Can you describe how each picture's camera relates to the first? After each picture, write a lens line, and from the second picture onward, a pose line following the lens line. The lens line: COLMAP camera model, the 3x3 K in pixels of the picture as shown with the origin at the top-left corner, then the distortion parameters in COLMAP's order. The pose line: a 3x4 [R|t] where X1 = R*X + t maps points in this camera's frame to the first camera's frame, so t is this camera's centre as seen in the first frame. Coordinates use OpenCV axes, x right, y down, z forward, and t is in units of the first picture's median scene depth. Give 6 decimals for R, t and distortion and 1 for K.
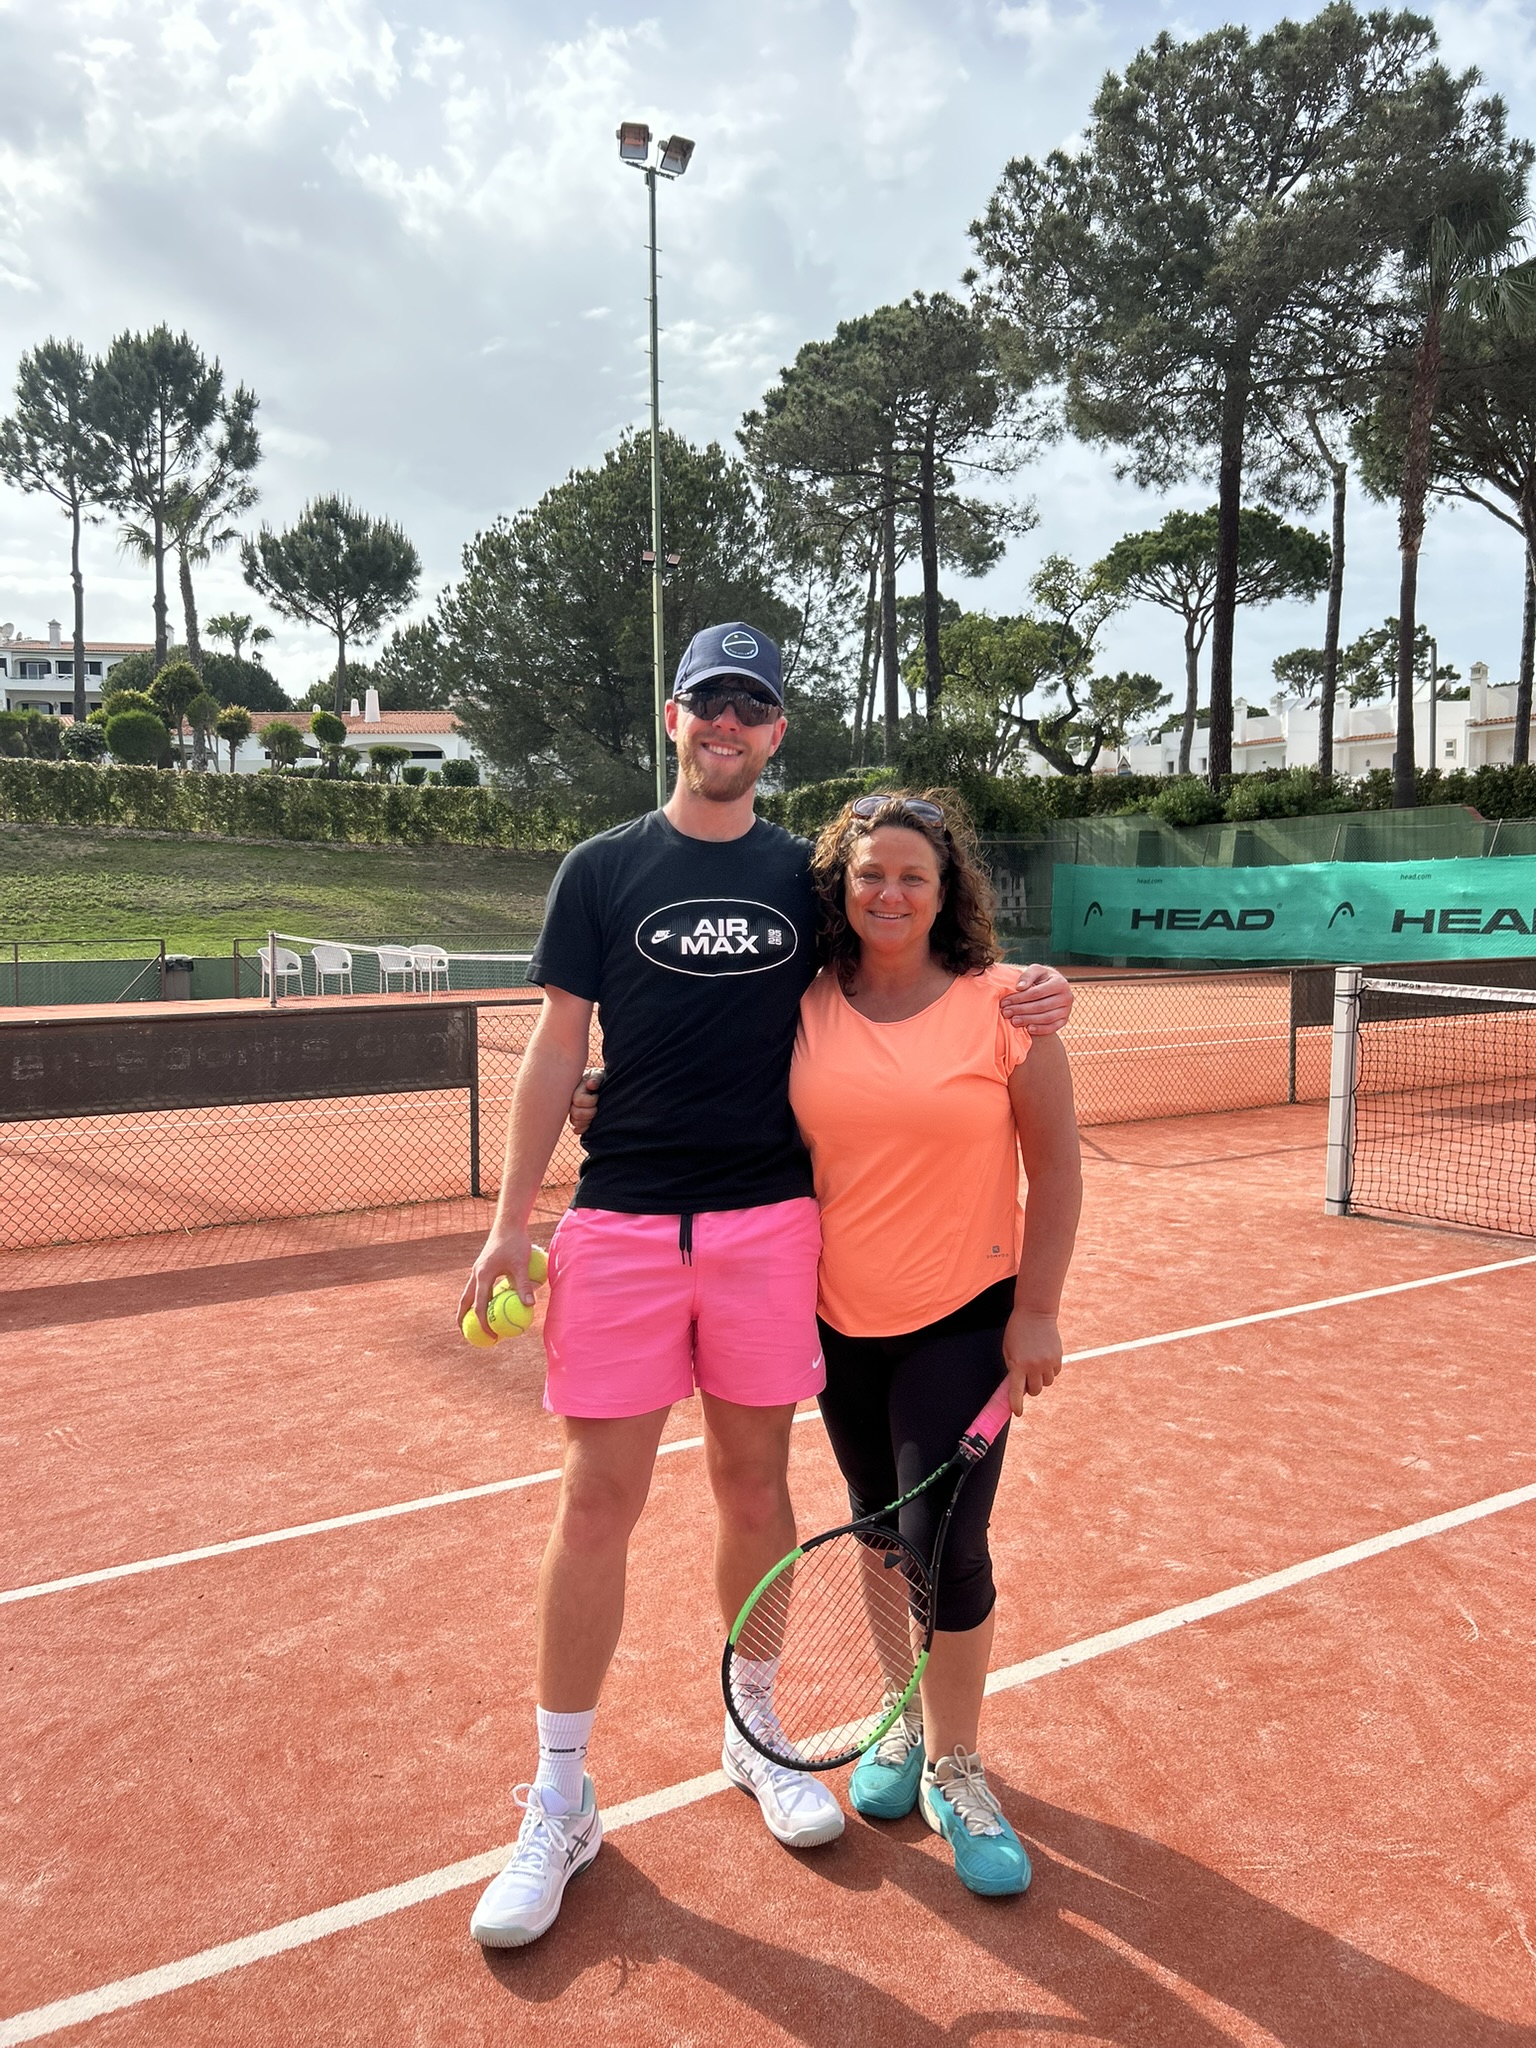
lens RADIAL K [[1530.7, 0, 760.8], [0, 1530.7, 995.0], [0, 0, 1]] dist [0.078704, -0.080710]
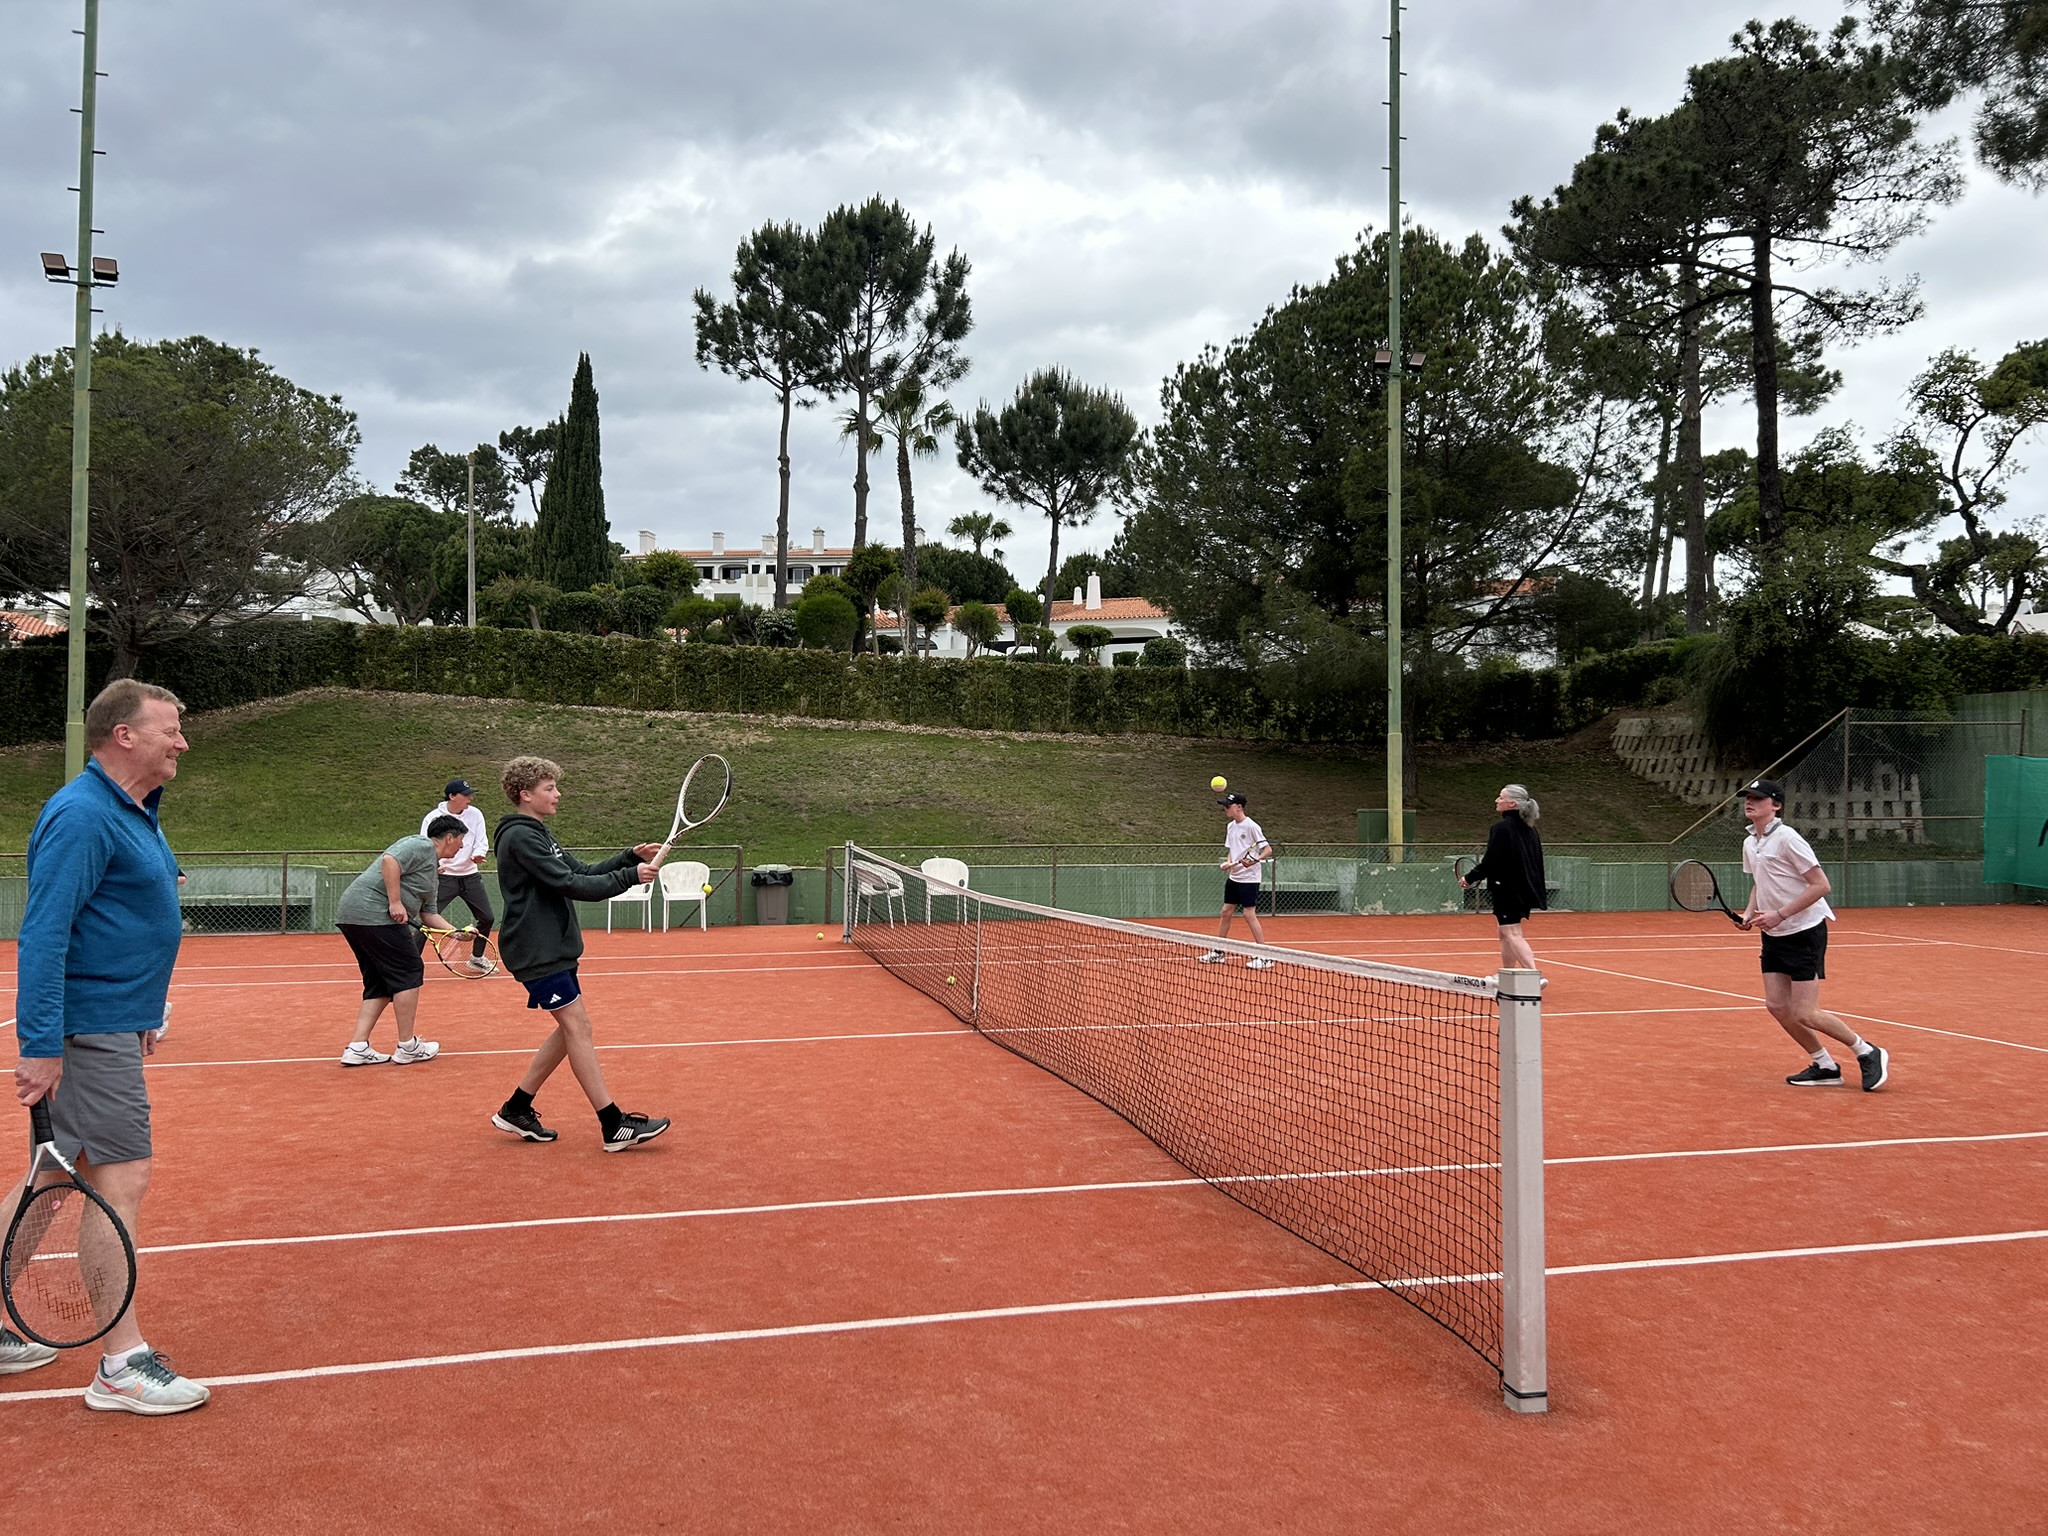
lens RADIAL K [[1530.7, 0, 1024.0], [0, 1530.7, 768.0], [0, 0, 1]] dist [0.078704, -0.080710]
pose [[0.952239, 0.004295, -0.305324, -0.005153], [-0.028527, 0.996779, -0.074949, -0.011378], [0.304019, 0.080079, 0.949294, 0.153675]]
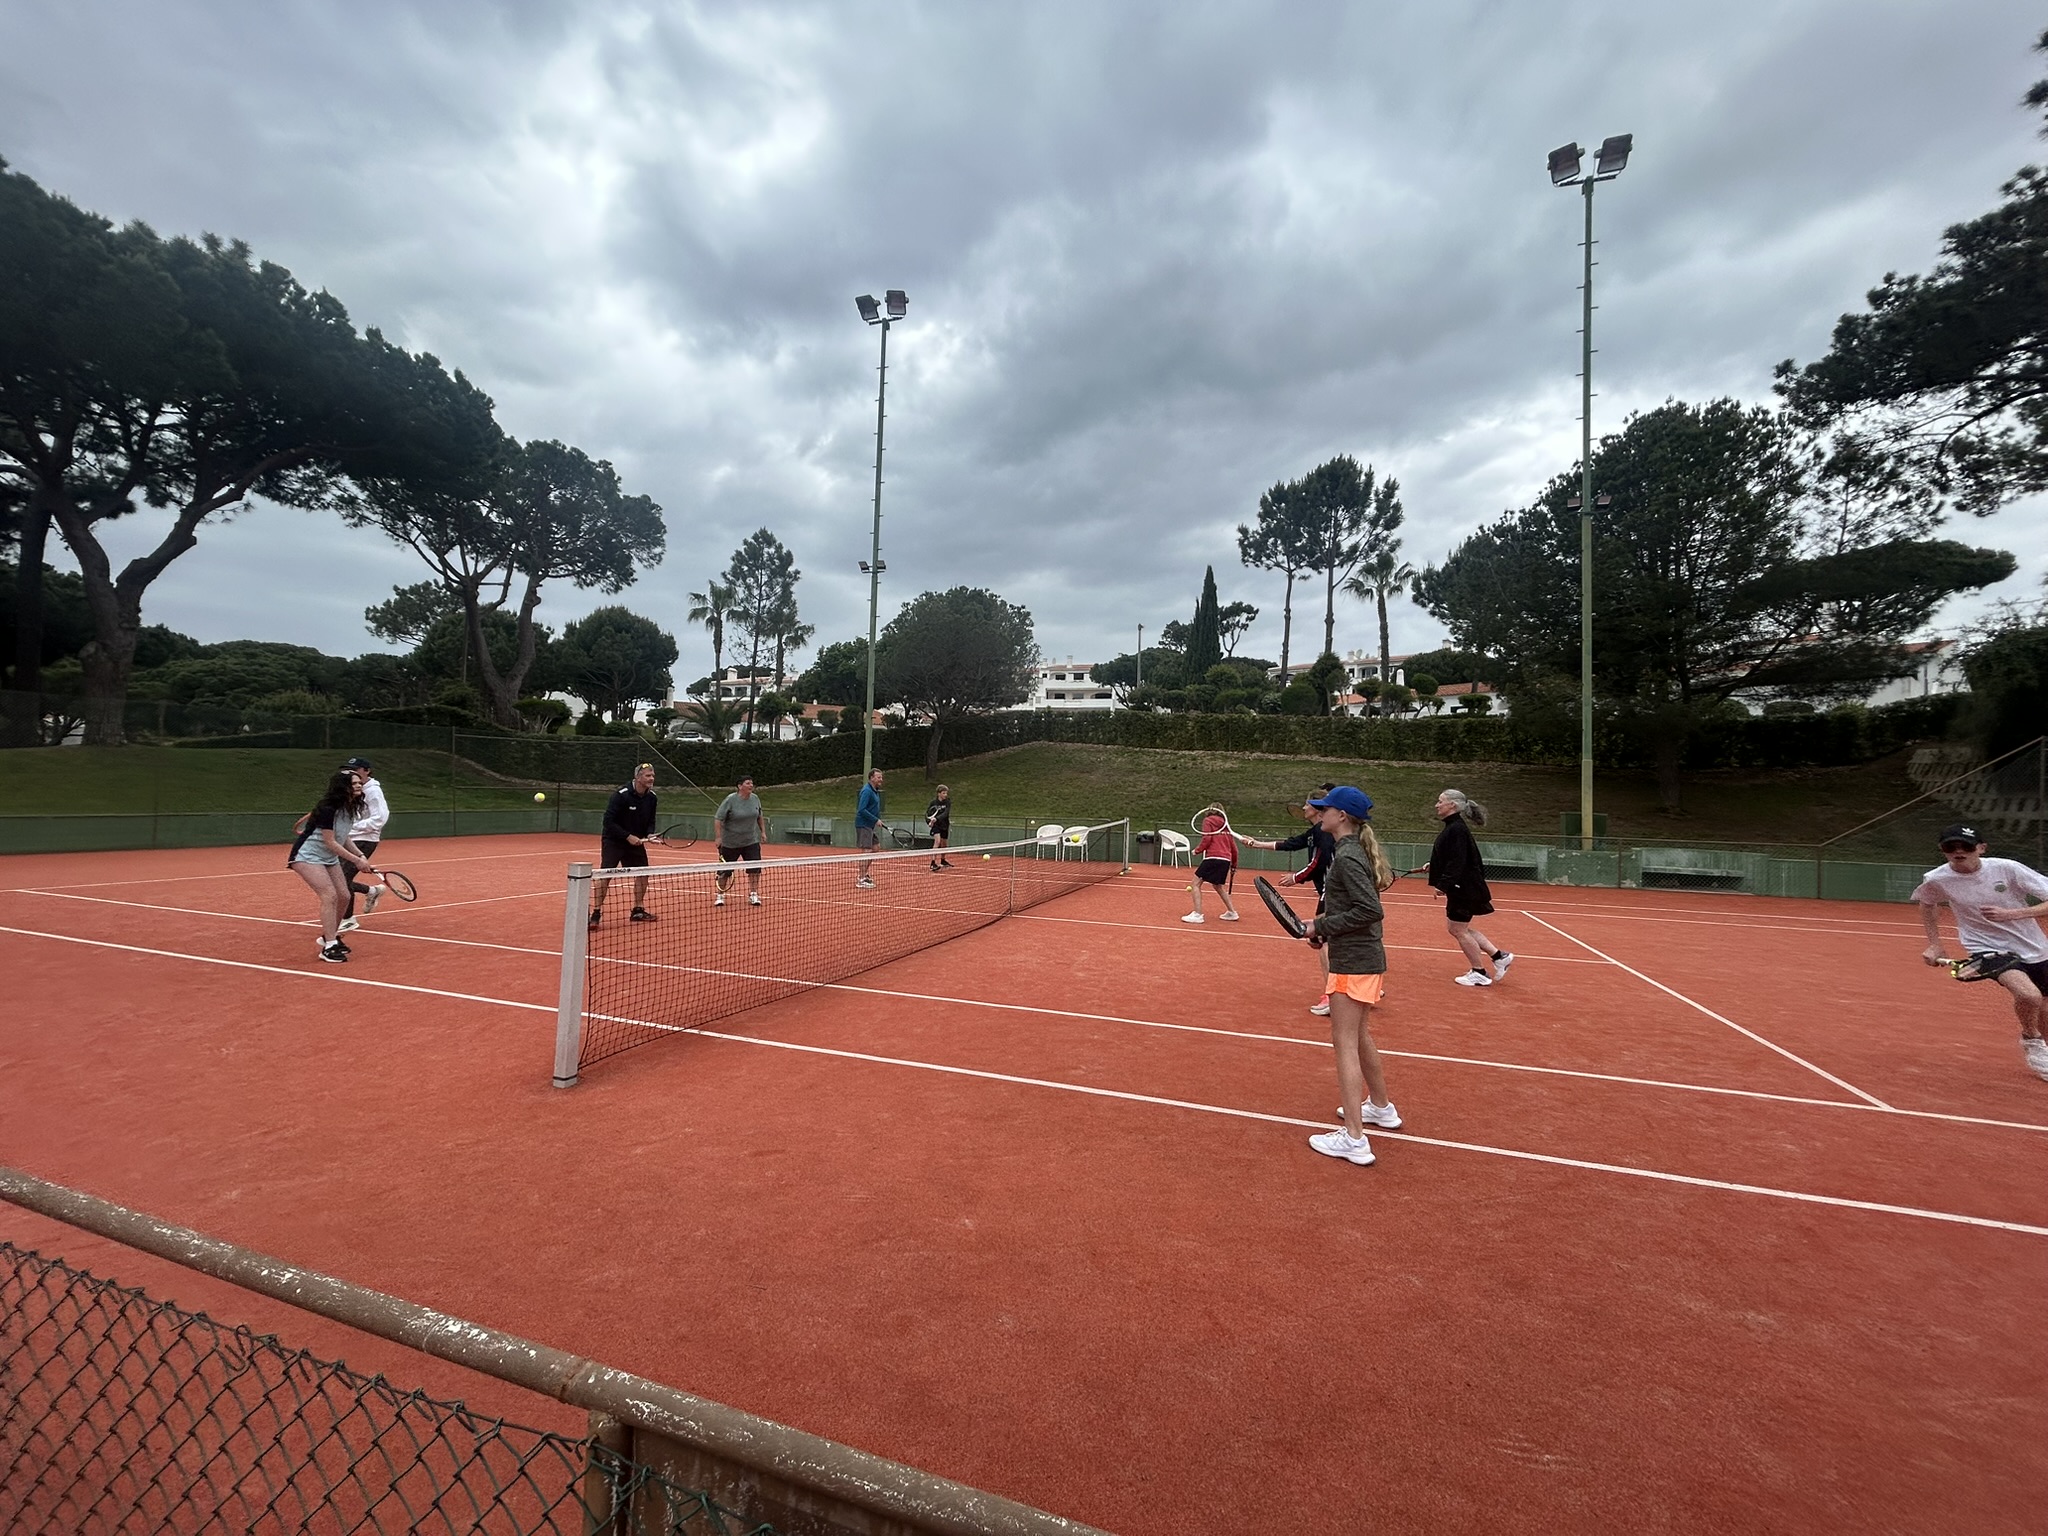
lens RADIAL K [[826.2, 0, 1038.6], [0, 826.2, 763.0], [0, 0, 1]] dist [-0.000064, 0.003339]
pose [[0.630290, -0.004950, -0.776344, 0.099745], [-0.076778, 0.994680, -0.068675, -0.016201], [0.772554, 0.102891, 0.626557, 0.227788]]
